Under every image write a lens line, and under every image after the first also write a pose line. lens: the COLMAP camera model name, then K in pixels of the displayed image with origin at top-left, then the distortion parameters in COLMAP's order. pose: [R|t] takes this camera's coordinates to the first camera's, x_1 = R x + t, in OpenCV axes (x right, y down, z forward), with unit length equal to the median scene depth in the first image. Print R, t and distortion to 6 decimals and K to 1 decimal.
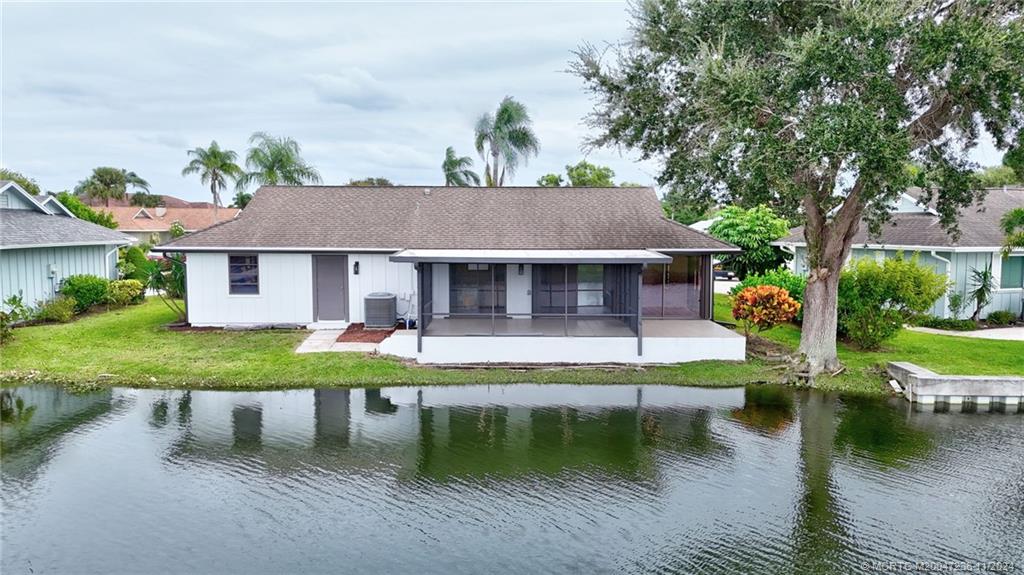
lens RADIAL K [[759.4, 0, 512.0], [0, 759.4, 287.5], [0, 0, 1]] dist [0.091307, -0.104032]
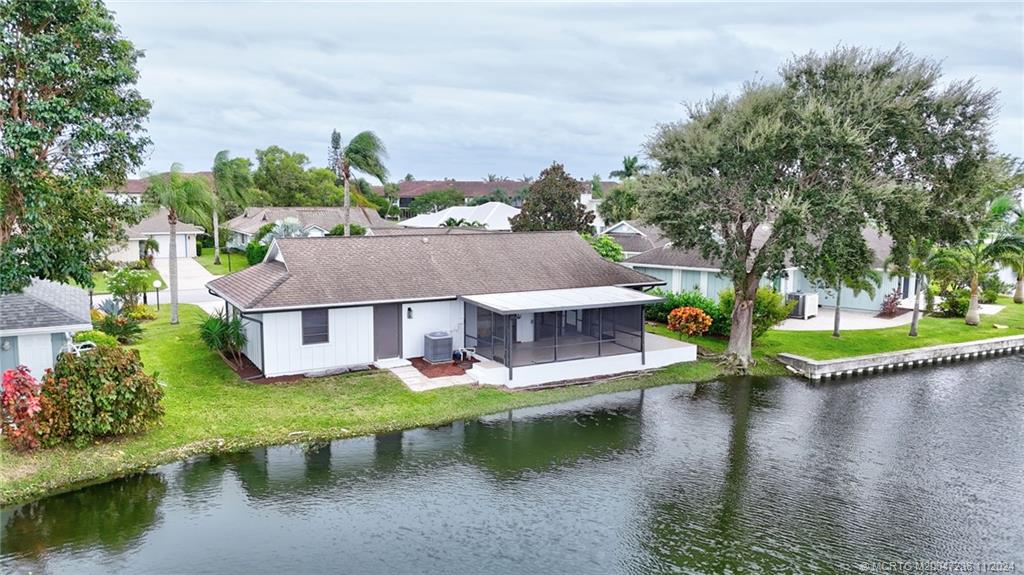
lens RADIAL K [[759.7, 0, 512.0], [0, 759.7, 287.5], [0, 0, 1]] dist [0.079658, -0.072548]
pose [[0.880400, -0.058565, 0.470601, -0.654628], [0.038456, 0.997894, 0.052243, -0.128992], [-0.472669, -0.027898, 0.880798, -0.142145]]
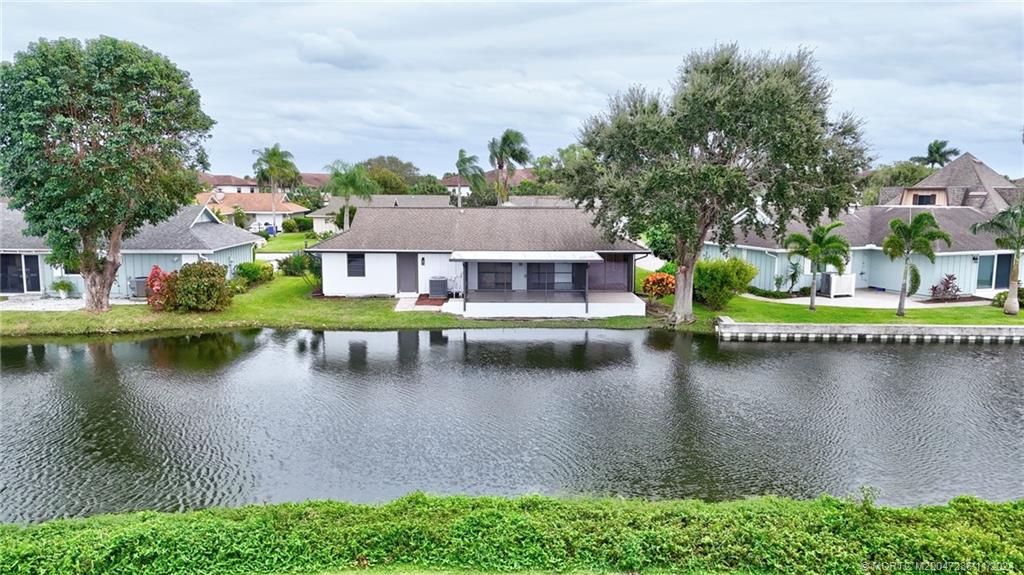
lens RADIAL K [[759.4, 0, 512.0], [0, 759.4, 287.5], [0, 0, 1]] dist [0.091307, -0.104032]
pose [[0.999977, 0.001410, 0.006696, -0.018967], [-0.001750, 0.998694, 0.051061, -0.056369], [-0.006616, -0.051071, 0.998673, -0.713803]]
